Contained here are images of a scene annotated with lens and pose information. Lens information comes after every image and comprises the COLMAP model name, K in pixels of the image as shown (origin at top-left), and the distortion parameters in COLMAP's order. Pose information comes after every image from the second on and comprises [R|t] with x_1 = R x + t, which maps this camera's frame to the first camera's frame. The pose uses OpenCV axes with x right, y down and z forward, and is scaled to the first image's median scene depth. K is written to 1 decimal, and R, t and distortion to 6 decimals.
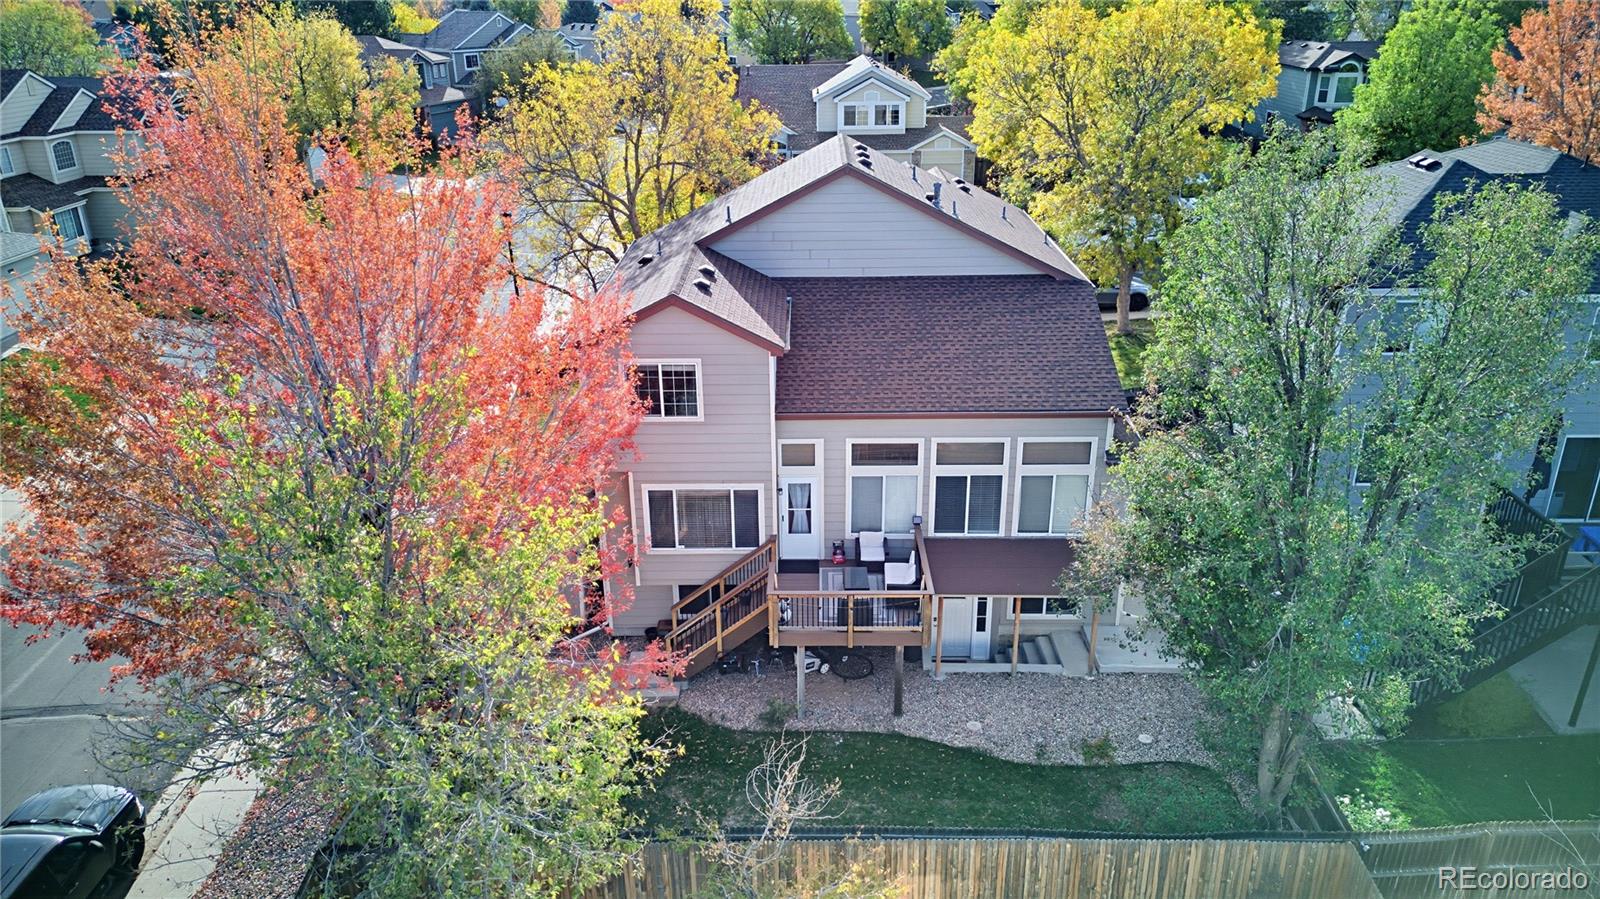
lens RADIAL K [[1134.0, 0, 796.7], [0, 1134.0, 451.9], [0, 0, 1]] dist [0.029260, -0.002653]
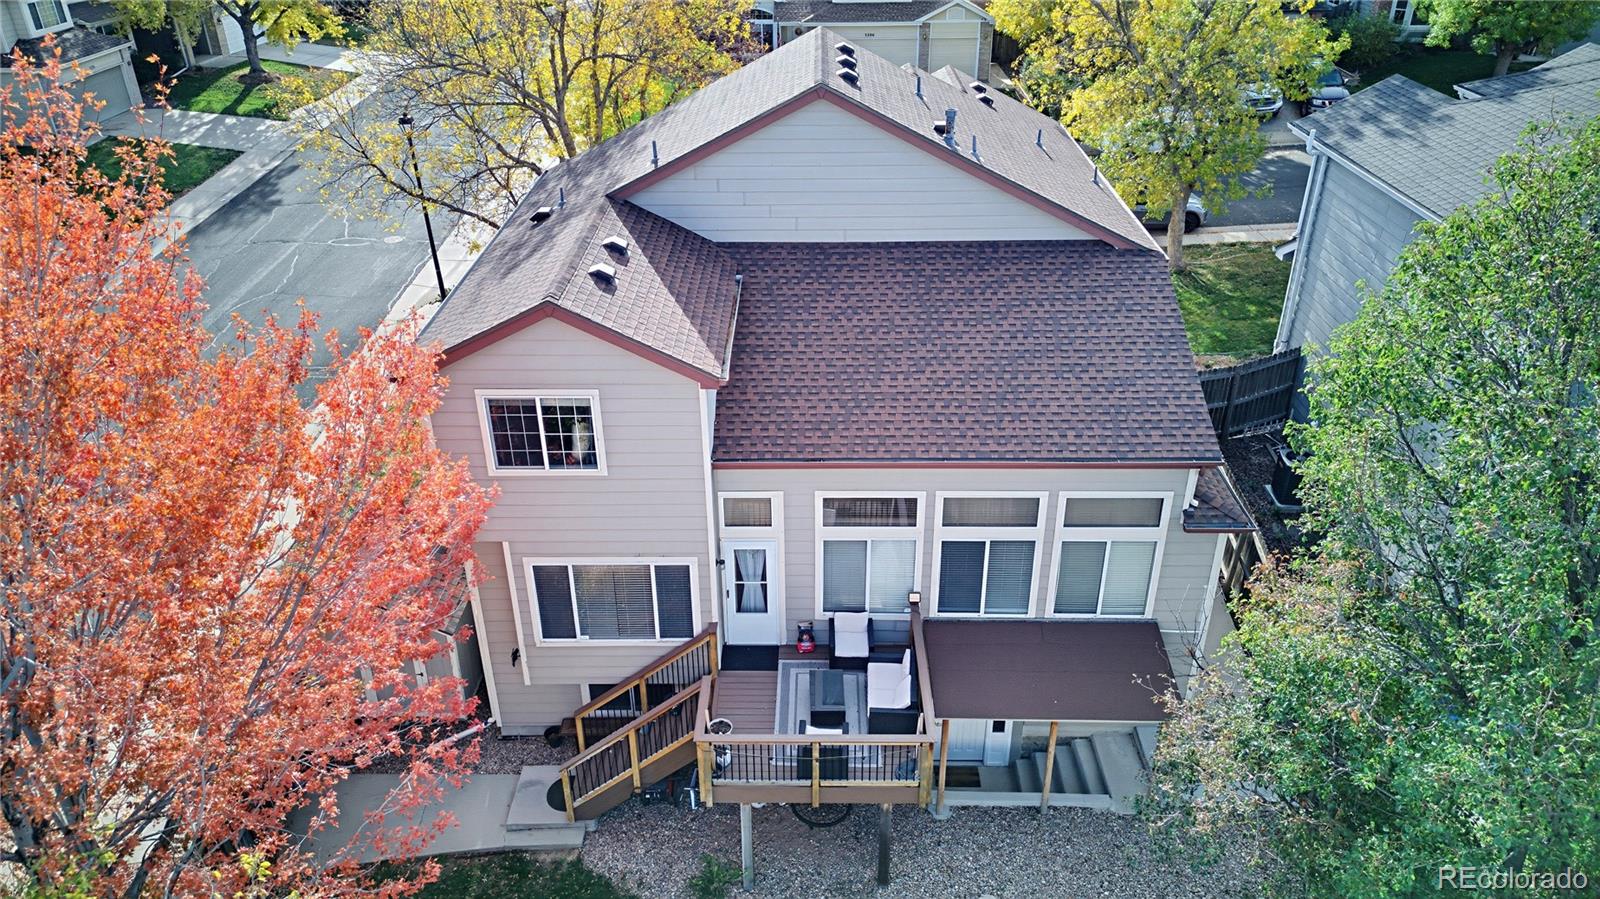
lens RADIAL K [[1134.0, 0, 804.5], [0, 1134.0, 448.0], [0, 0, 1]] dist [0.029260, -0.002653]
pose [[0.999990, 0.003128, 0.003058, 0.034130], [-0.003452, 0.993666, 0.112322, -0.114825], [-0.002687, -0.112332, 0.993667, 0.297729]]
